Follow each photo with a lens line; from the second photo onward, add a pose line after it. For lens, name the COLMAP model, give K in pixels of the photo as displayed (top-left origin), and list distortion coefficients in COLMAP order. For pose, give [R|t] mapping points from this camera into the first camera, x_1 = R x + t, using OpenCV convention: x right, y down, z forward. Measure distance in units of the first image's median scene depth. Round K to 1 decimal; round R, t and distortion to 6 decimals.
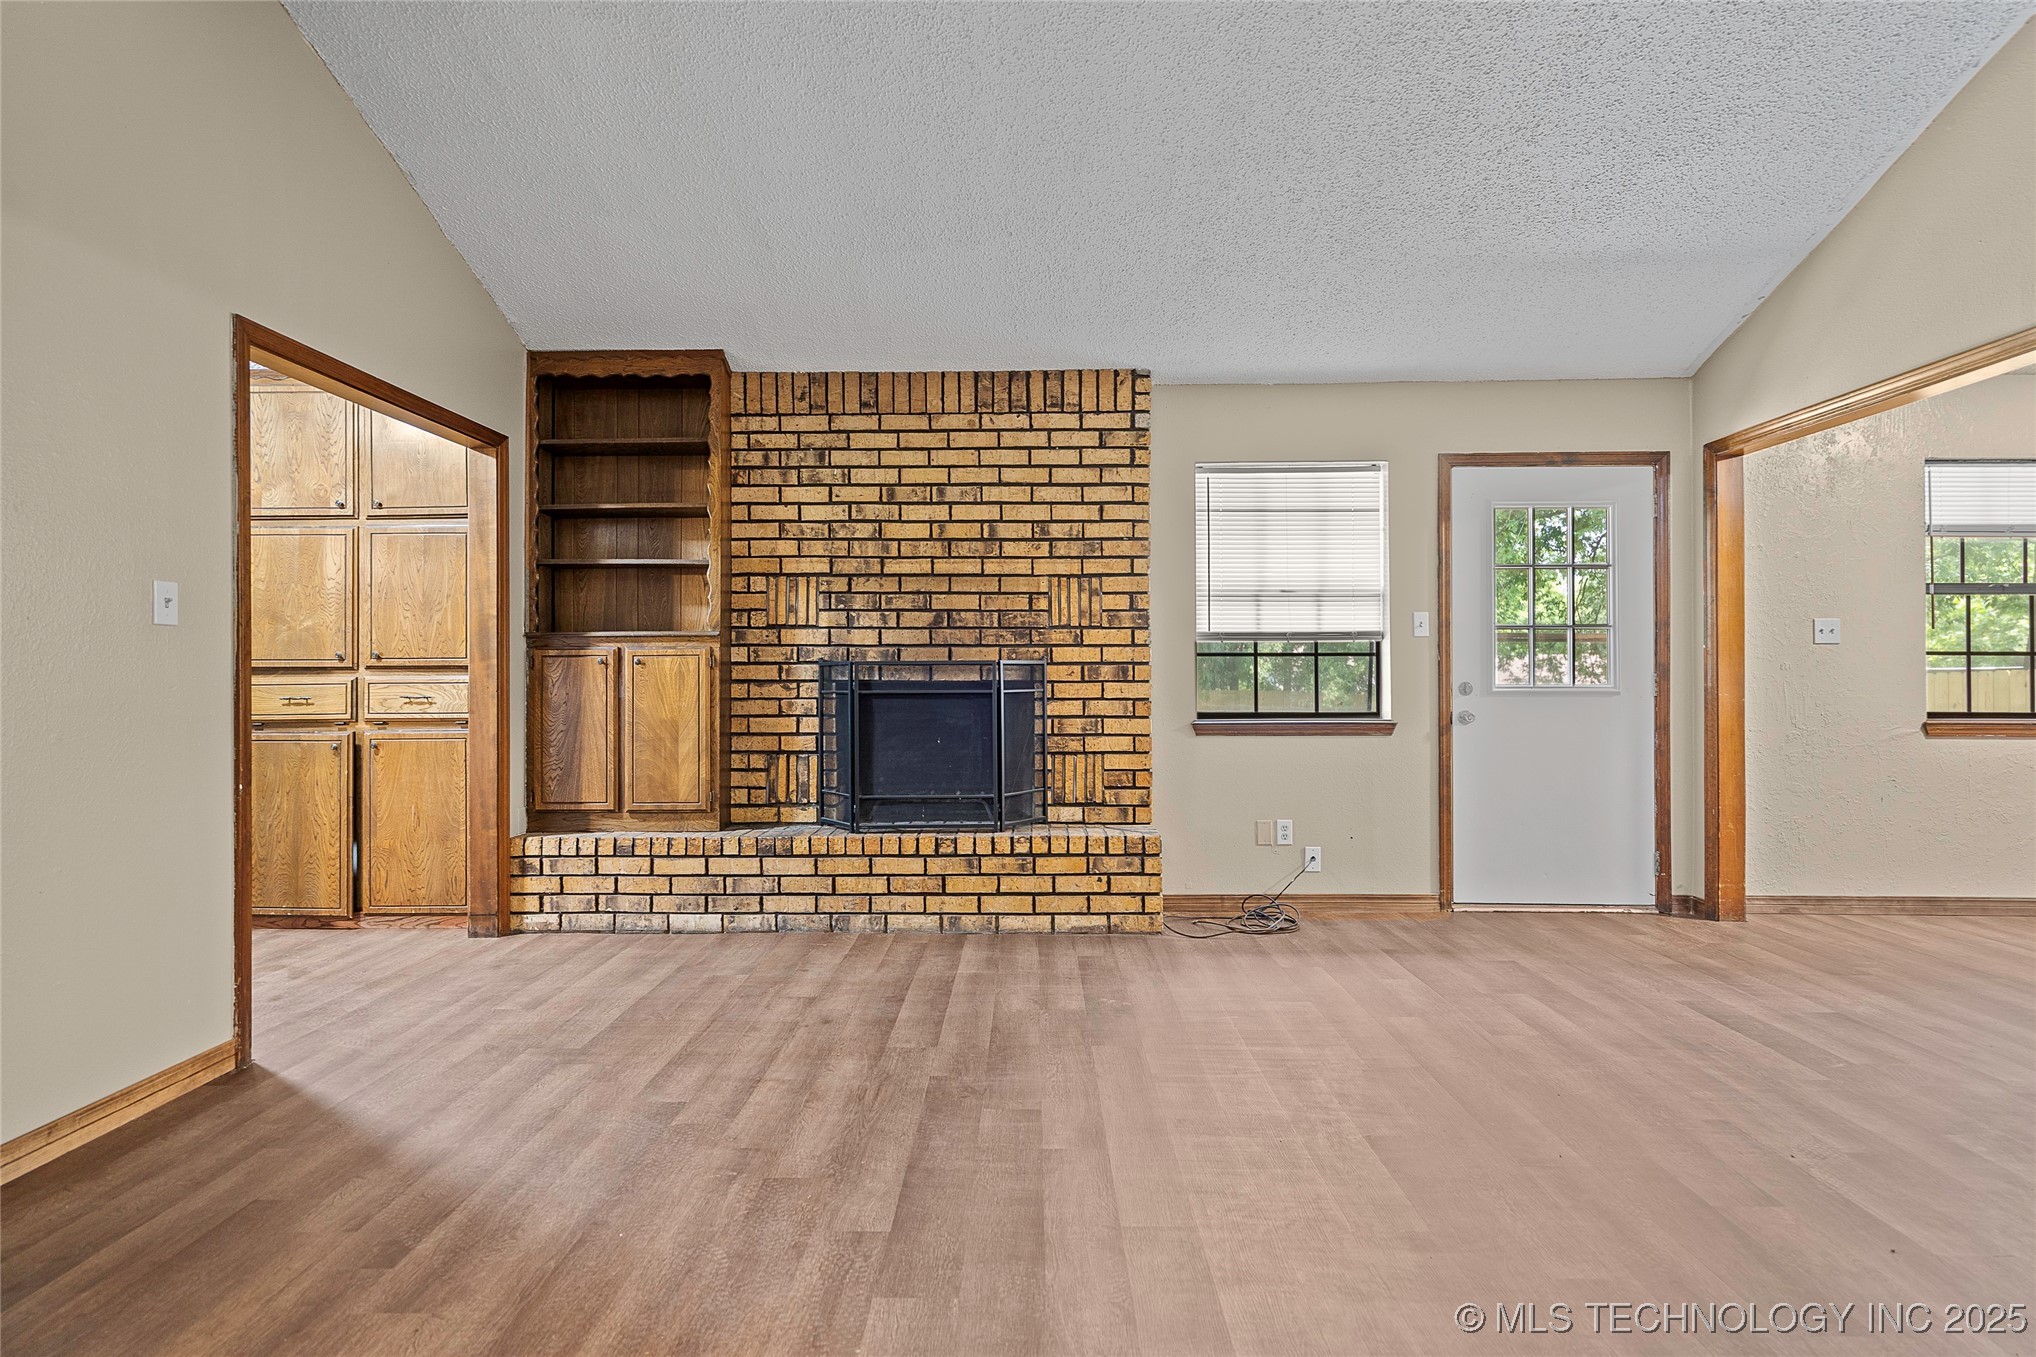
lens RADIAL K [[945.2, 0, 1010.2], [0, 945.2, 671.3], [0, 0, 1]] dist [-0.001787, 0.003406]
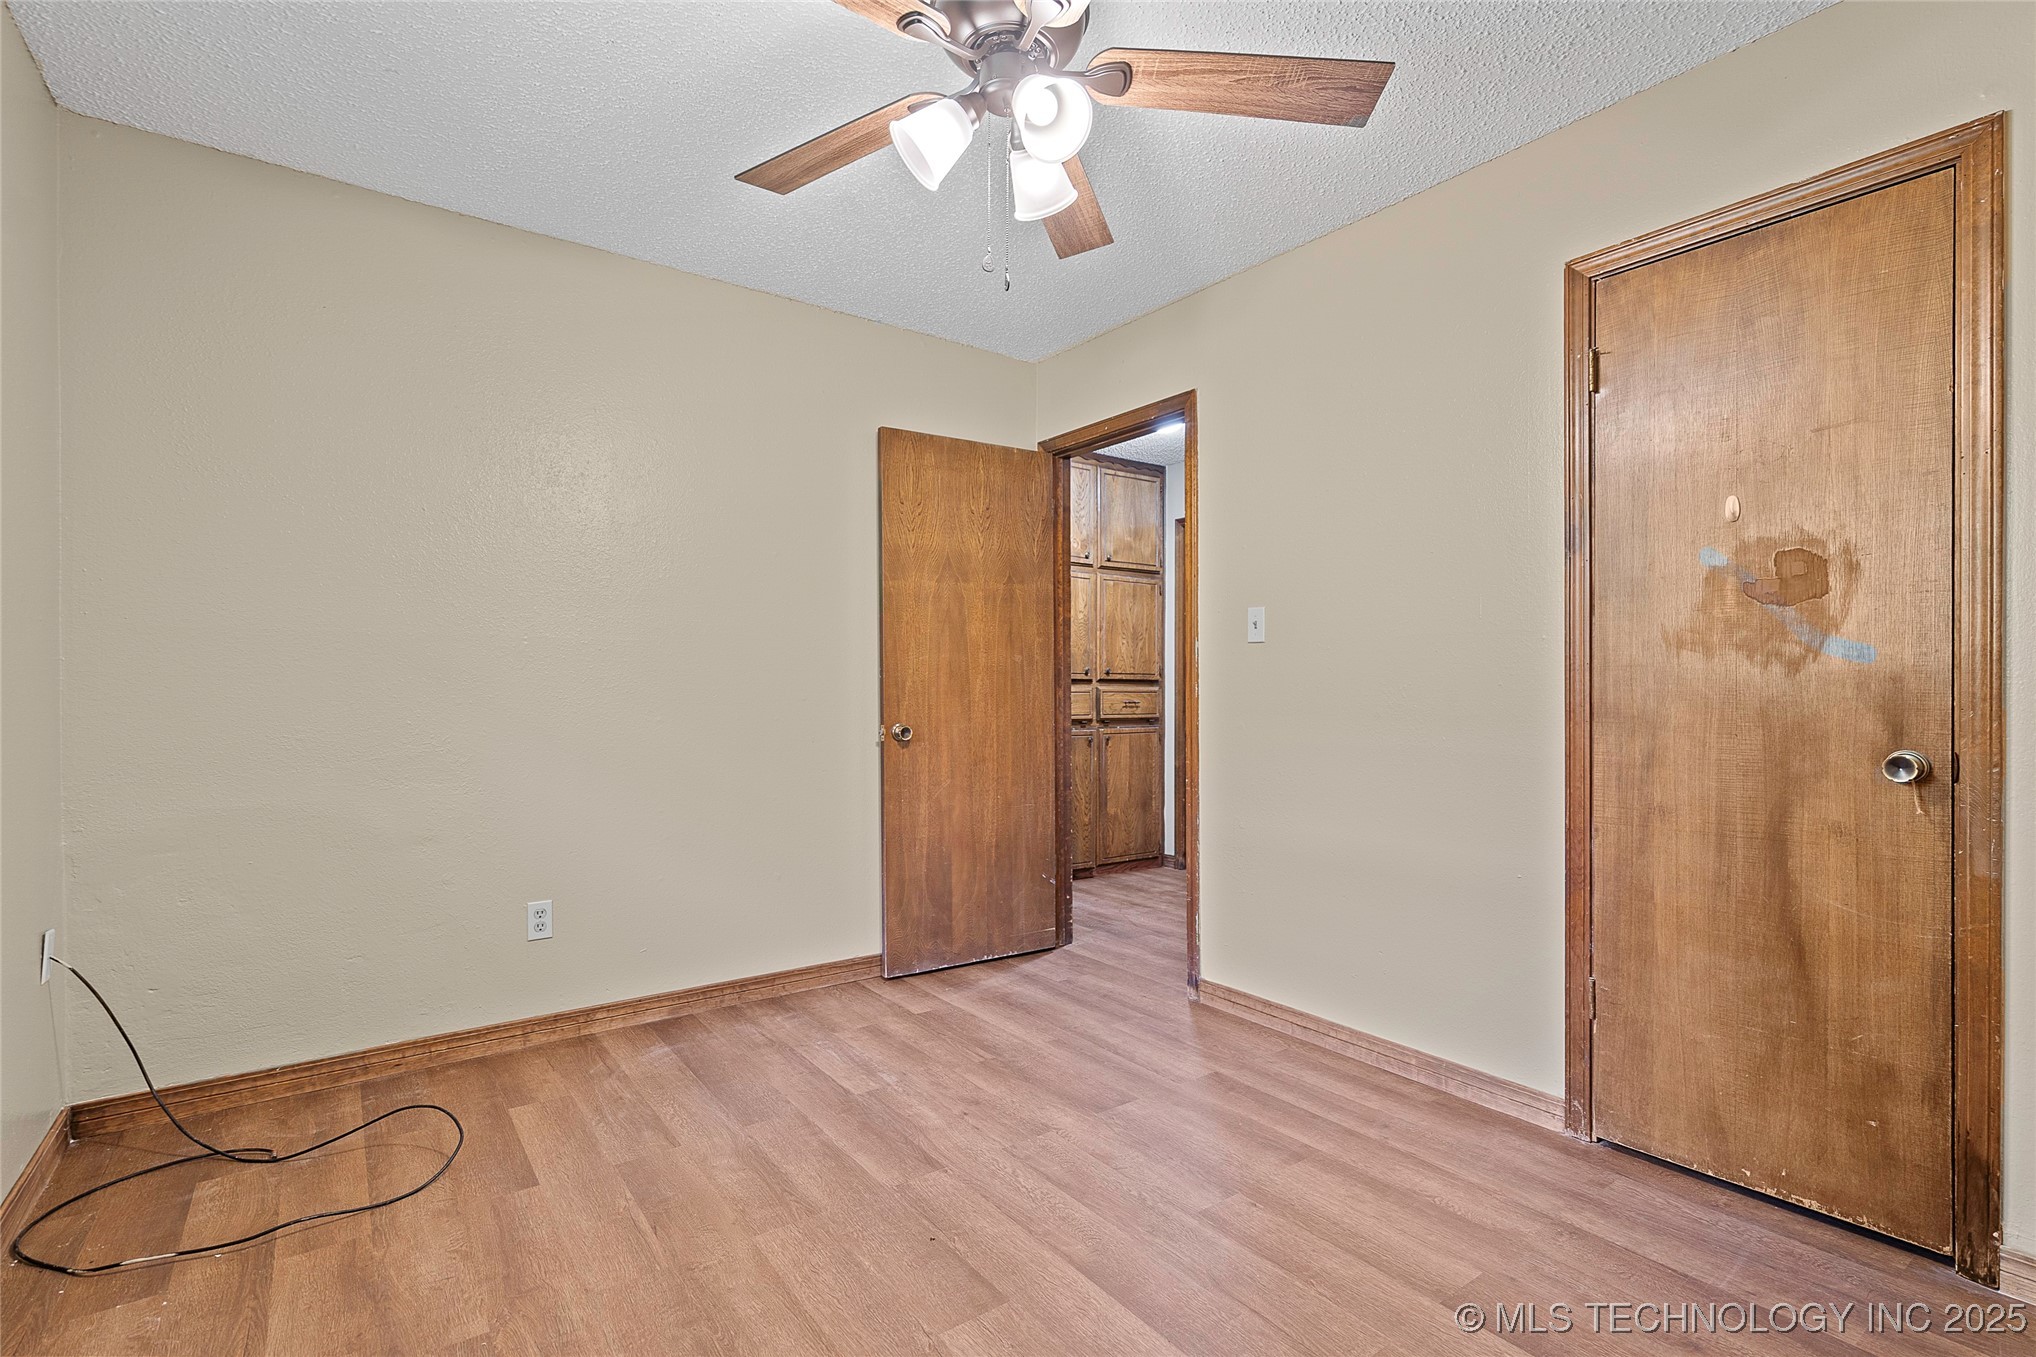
lens RADIAL K [[945.2, 0, 1017.8], [0, 945.2, 690.9], [0, 0, 1]] dist [-0.001787, 0.003406]
pose [[0.796656, 0.010560, 0.604341, -1.579654], [-0.010911, 0.999936, -0.003088, 0.016619], [-0.604335, -0.004134, 0.796720, 0.009383]]
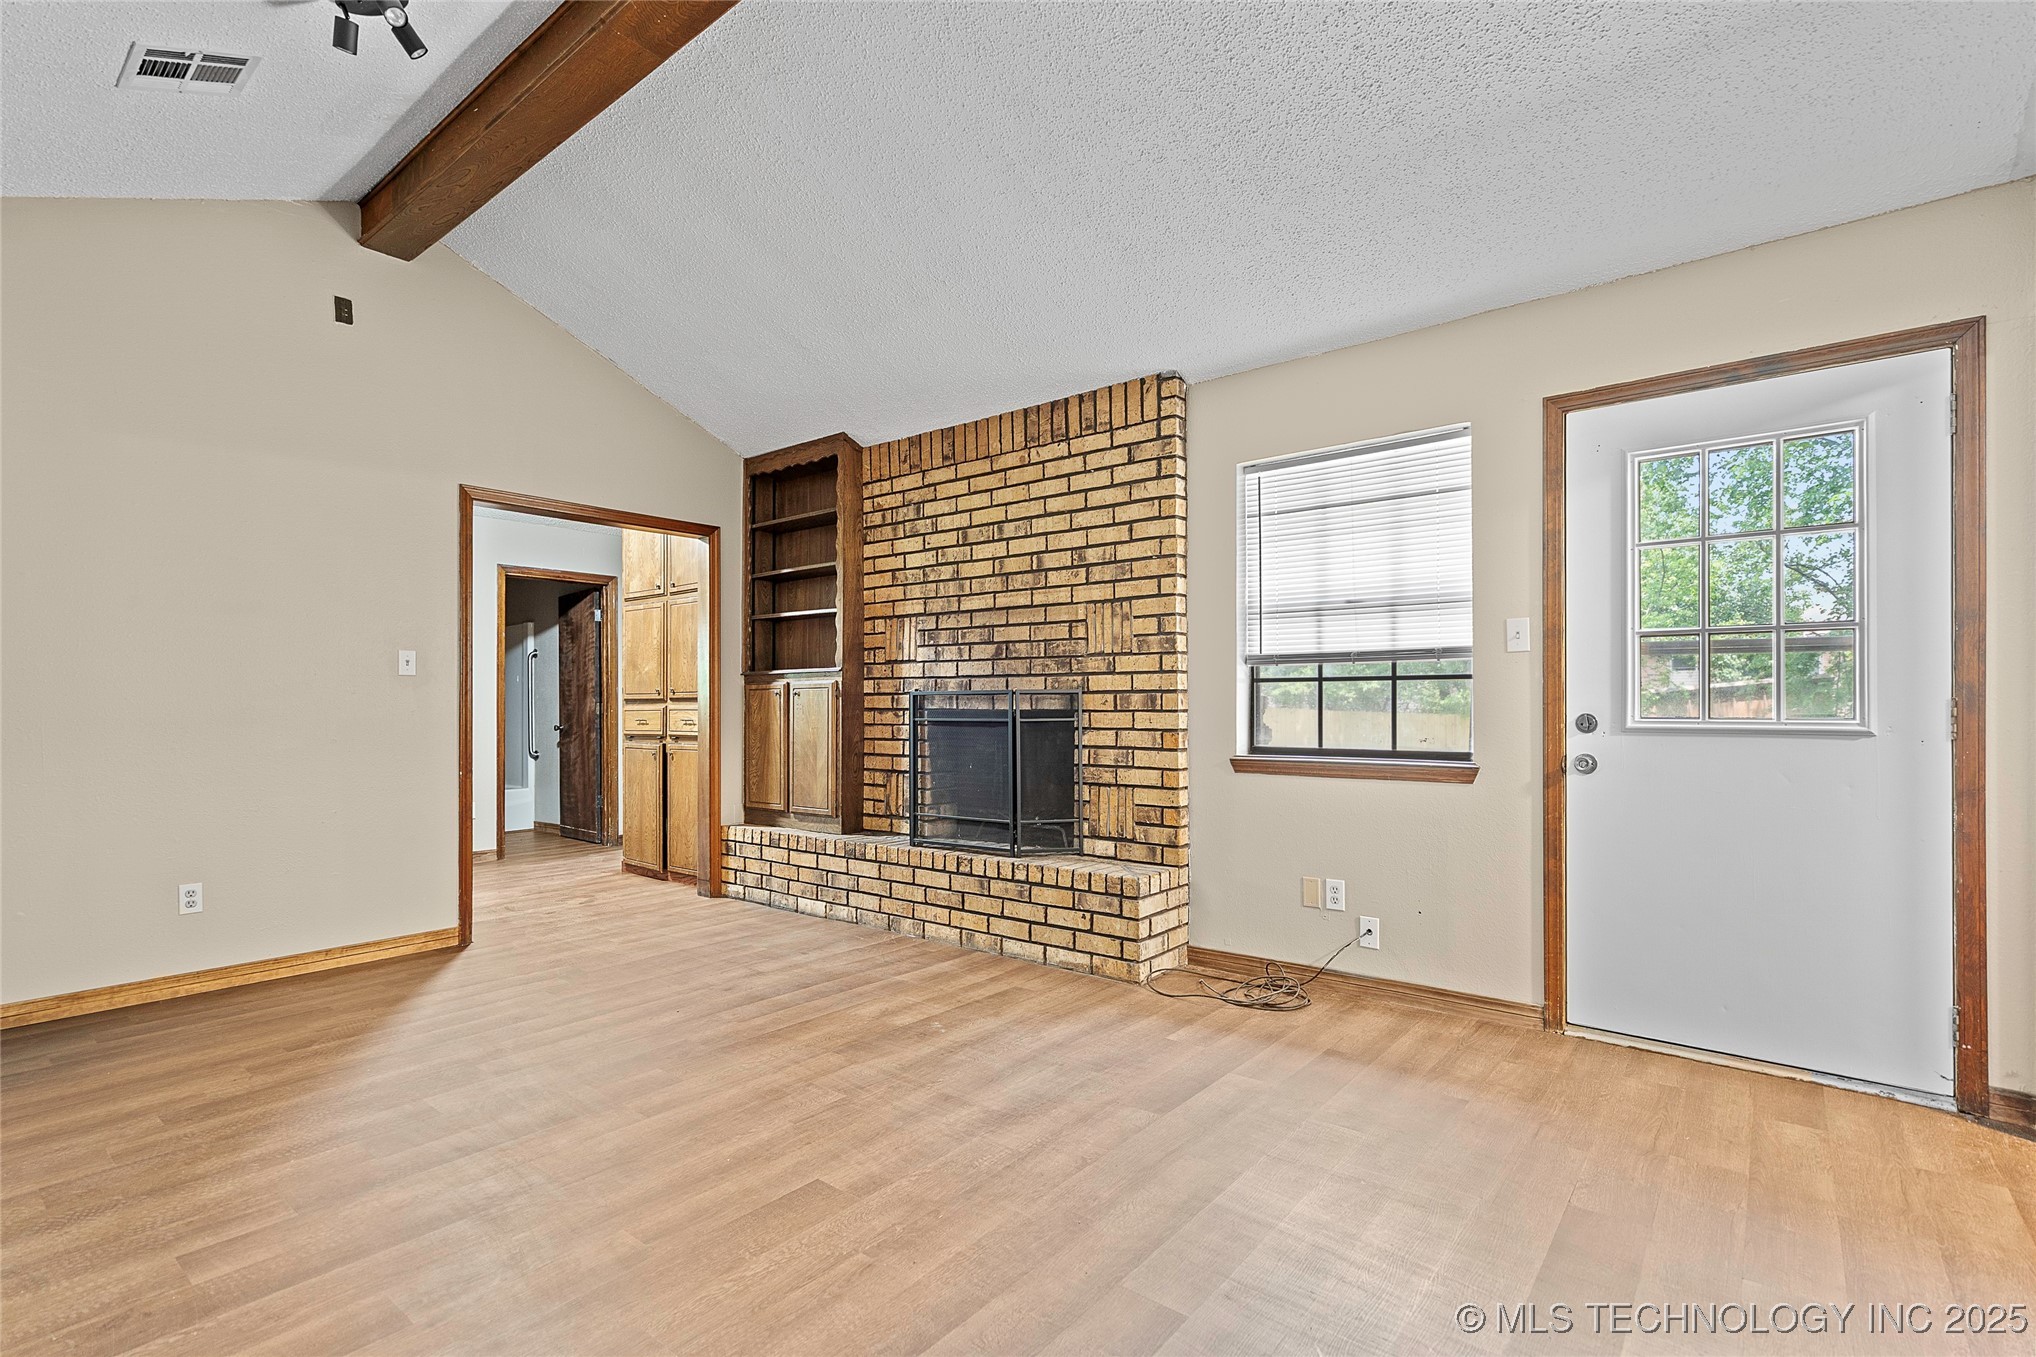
lens RADIAL K [[945.2, 0, 1016.1], [0, 945.2, 699.4], [0, 0, 1]] dist [-0.001787, 0.003406]
pose [[0.791610, -0.002991, -0.611020, 0.609319], [0.004612, 0.999989, 0.001080, -0.002366], [0.611010, -0.003673, 0.791614, 0.189205]]
